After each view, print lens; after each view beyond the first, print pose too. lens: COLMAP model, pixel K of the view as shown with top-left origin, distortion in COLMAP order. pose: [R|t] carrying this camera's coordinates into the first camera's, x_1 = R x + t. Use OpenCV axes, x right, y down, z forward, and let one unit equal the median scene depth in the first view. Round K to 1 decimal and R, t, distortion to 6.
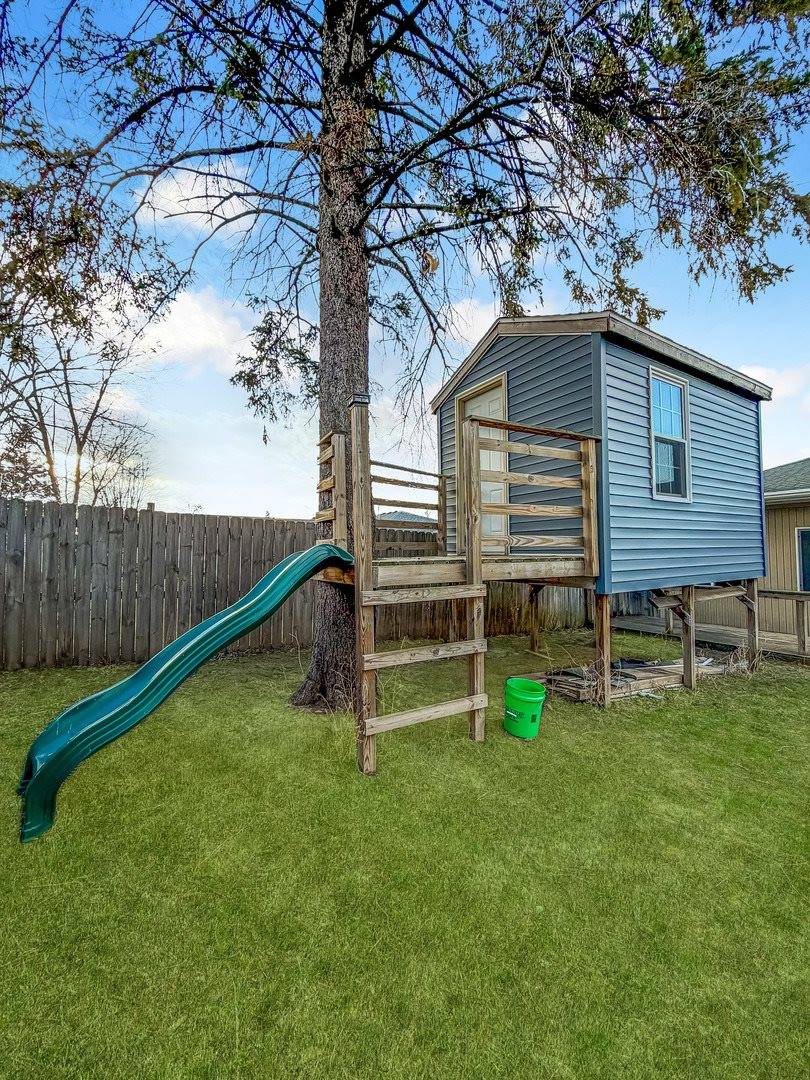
lens RADIAL K [[431.5, 0, 408.7], [0, 431.5, 535.1], [0, 0, 1]] dist [0.000745, 0.000167]
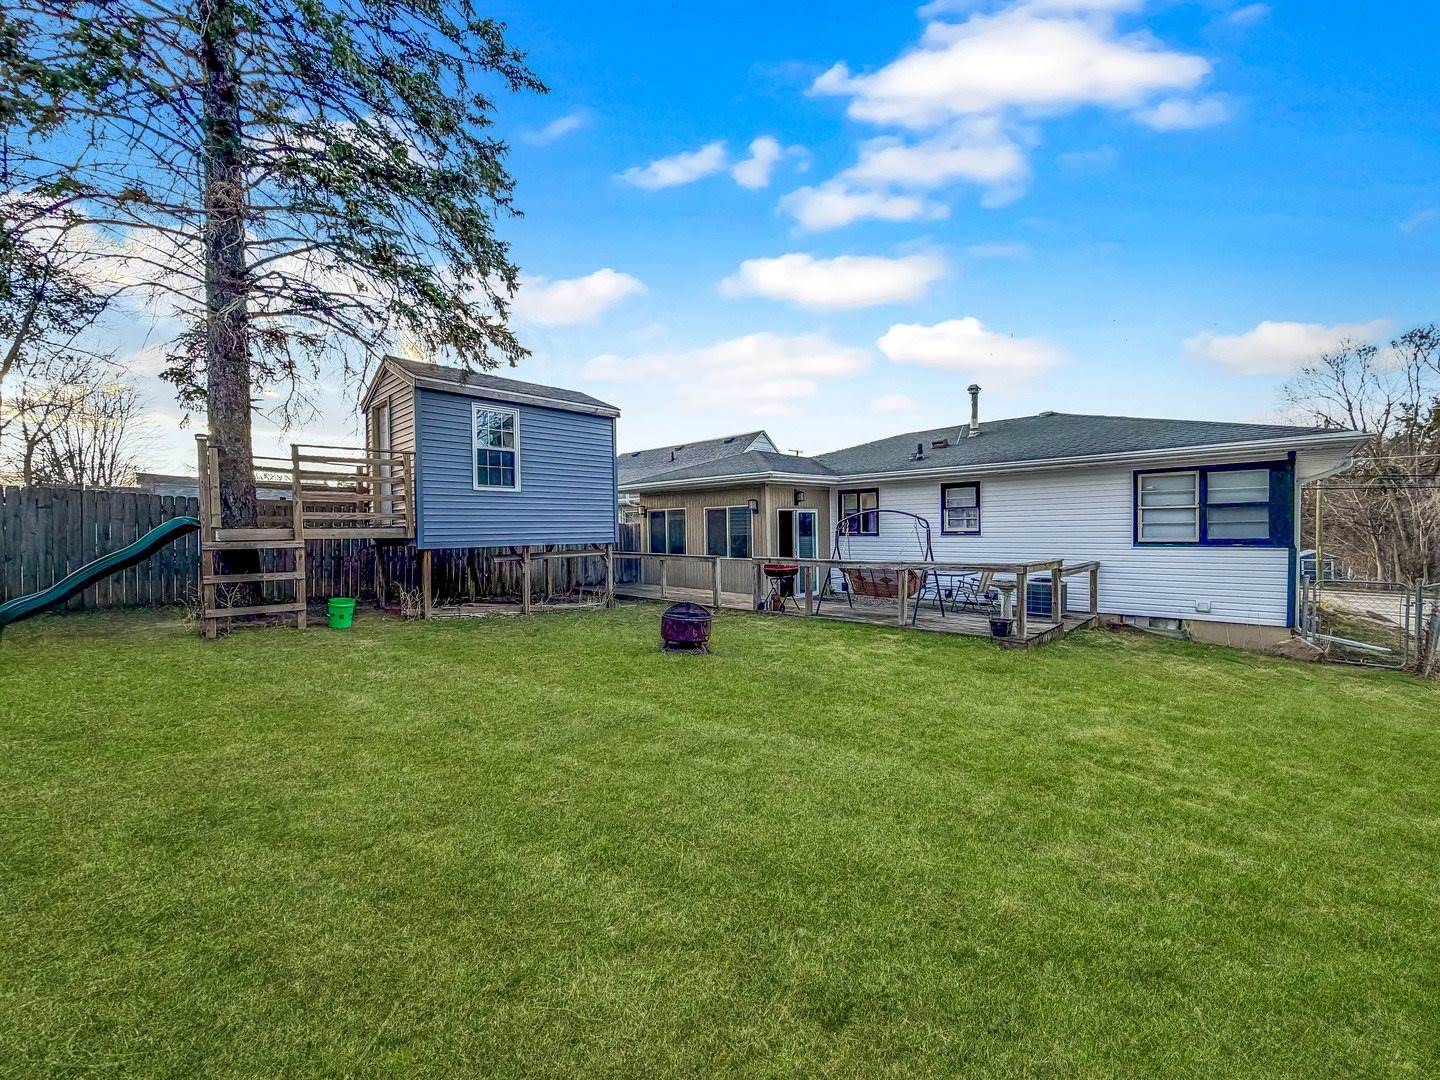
lens RADIAL K [[575.3, 0, 718.6], [0, 575.3, 540.1], [0, 0, 1]] dist [0.000745, 0.000167]
pose [[0.971176, -0.003156, 0.238344, 0.796621], [-0.008711, 0.998775, 0.048718, -0.009308], [-0.238206, -0.049389, 0.969958, -1.057428]]
